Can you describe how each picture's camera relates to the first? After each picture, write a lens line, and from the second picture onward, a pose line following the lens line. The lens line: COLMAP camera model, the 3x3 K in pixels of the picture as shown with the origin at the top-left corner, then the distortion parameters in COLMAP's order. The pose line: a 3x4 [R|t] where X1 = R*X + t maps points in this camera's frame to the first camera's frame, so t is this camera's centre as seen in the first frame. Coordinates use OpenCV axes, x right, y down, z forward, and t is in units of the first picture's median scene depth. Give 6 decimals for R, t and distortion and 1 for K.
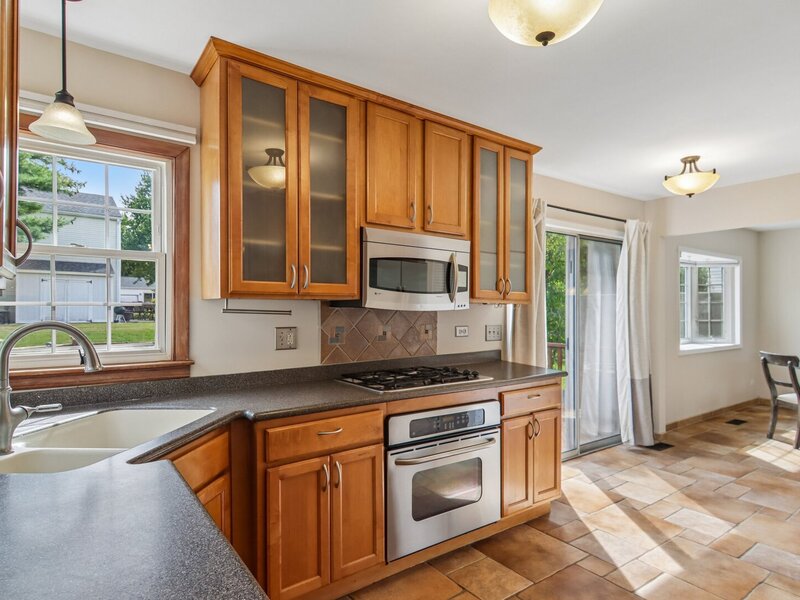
lens RADIAL K [[459.7, 0, 400.8], [0, 459.7, 302.8], [0, 0, 1]] dist [0.006207, 0.000761]
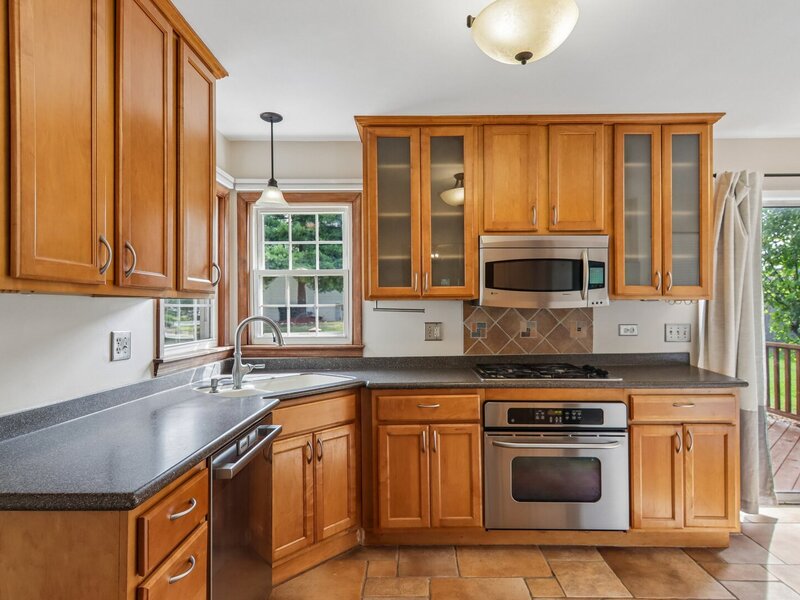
lens RADIAL K [[446.6, 0, 400.0], [0, 446.6, 300.0], [0, 0, 1]] dist [-0.001137, -0.001019]
pose [[0.796787, -0.018691, -0.603970, 0.416296], [0.015862, 0.999824, -0.010016, 0.003365], [0.604051, -0.001599, 0.796944, -0.008772]]
